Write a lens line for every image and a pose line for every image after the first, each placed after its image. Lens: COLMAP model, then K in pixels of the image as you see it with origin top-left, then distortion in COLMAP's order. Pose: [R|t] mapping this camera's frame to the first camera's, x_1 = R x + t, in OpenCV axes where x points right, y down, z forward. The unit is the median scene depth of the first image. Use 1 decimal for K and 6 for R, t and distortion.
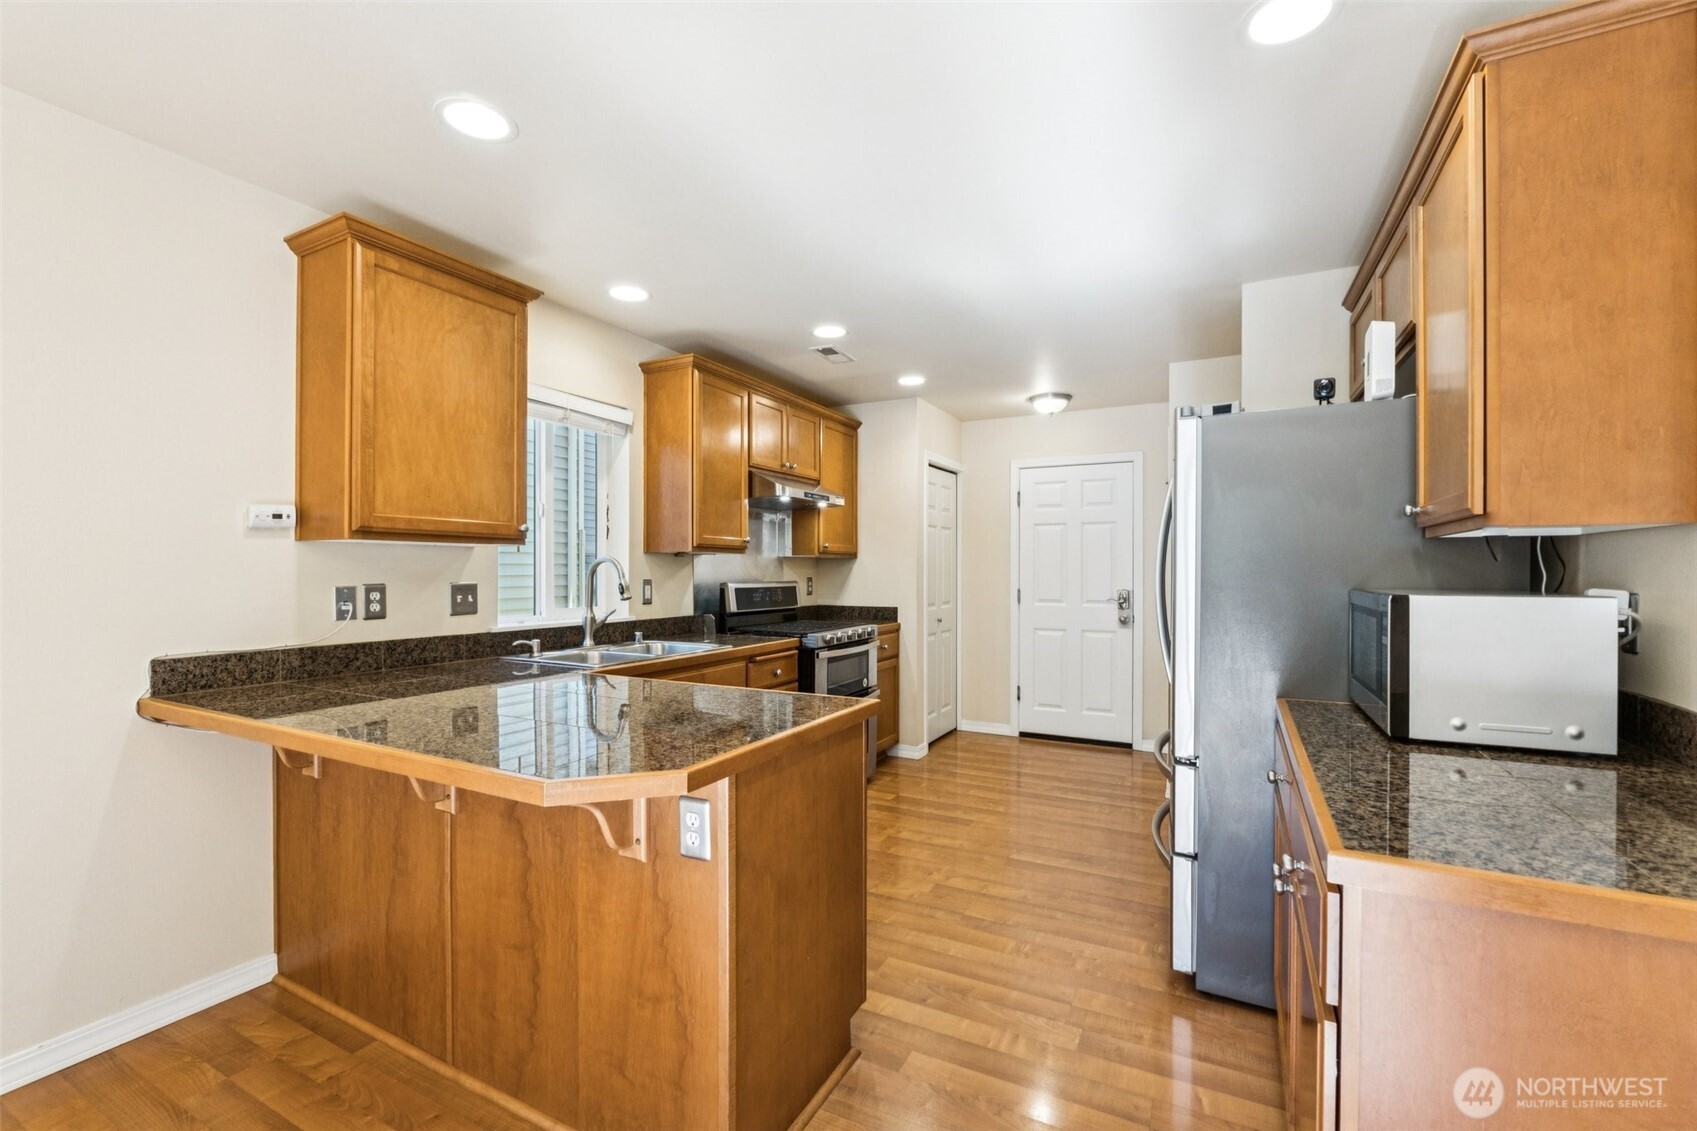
lens RADIAL K [[715.6, 0, 848.5], [0, 715.6, 565.5], [0, 0, 1]] dist [-0.015374, -0.000035]
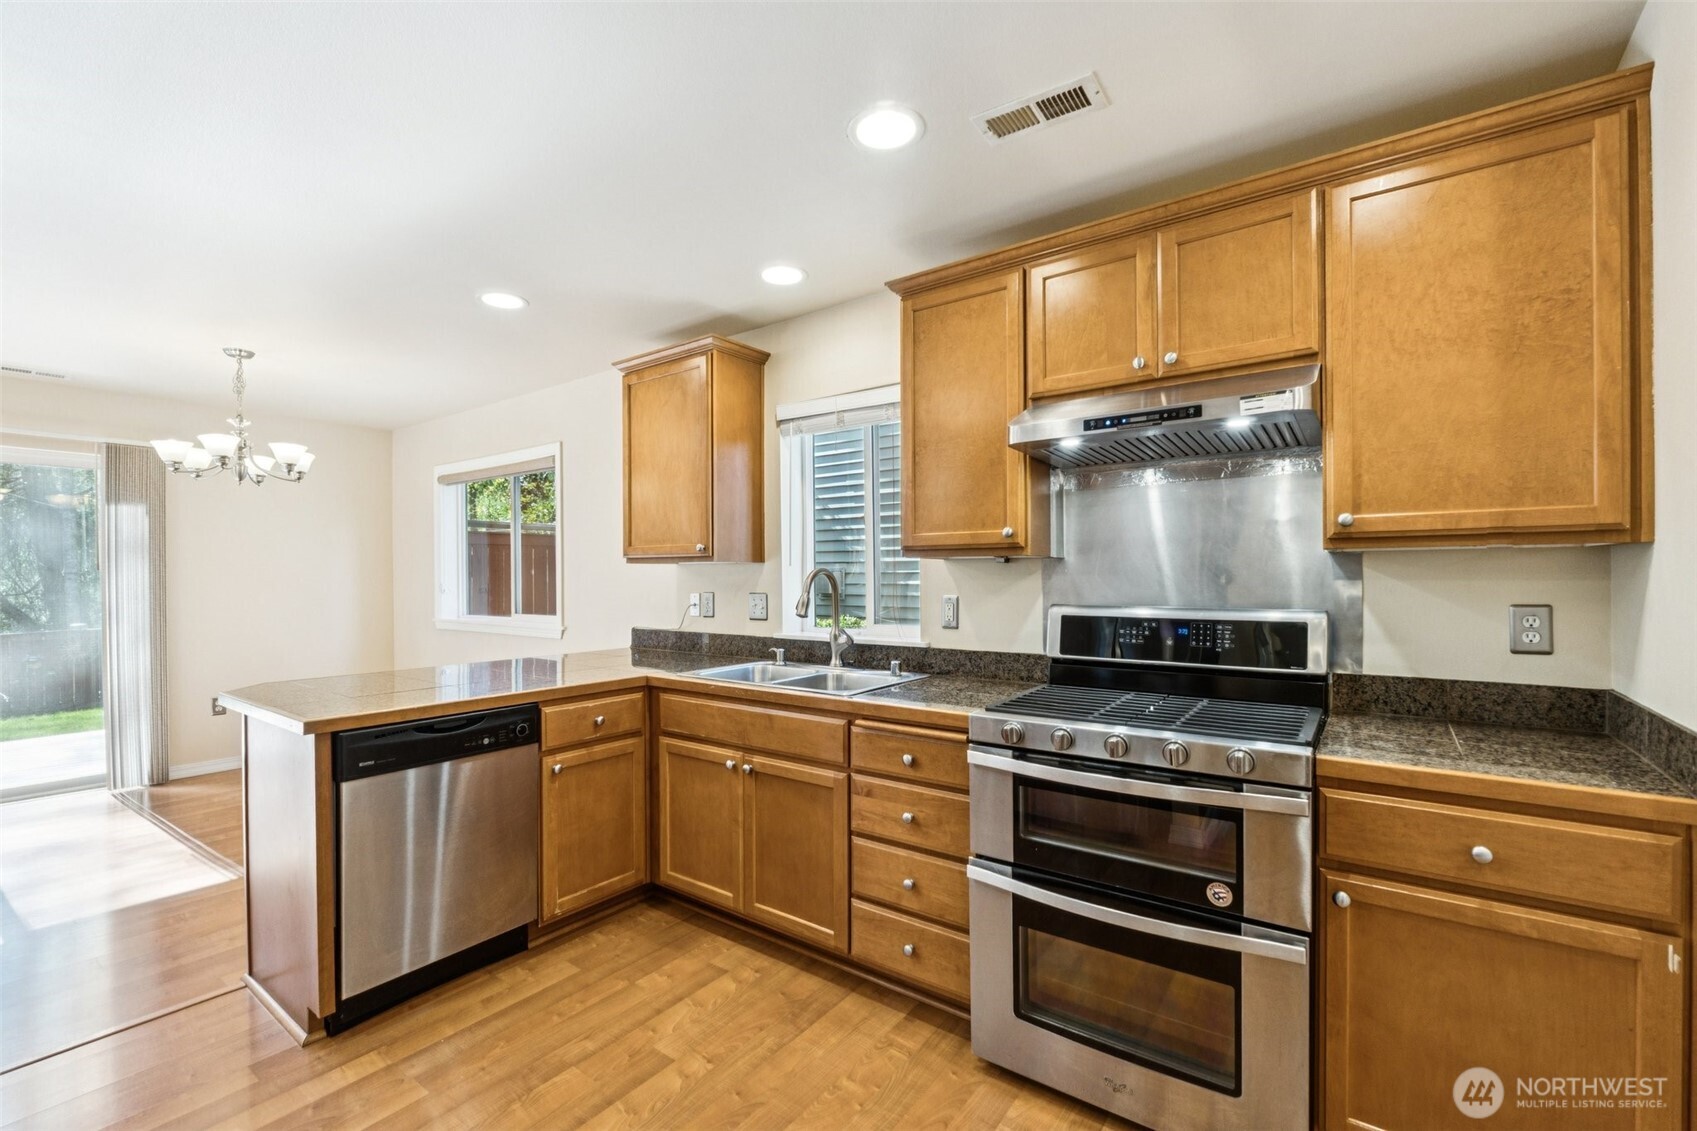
lens RADIAL K [[715.6, 0, 848.5], [0, 715.6, 565.5], [0, 0, 1]] dist [-0.015374, -0.000035]
pose [[-0.145539, -0.026449, -0.988999, 0.580854], [0.000802, 0.999639, -0.026852, 0.010334], [0.989352, -0.004701, -0.145465, 1.242877]]
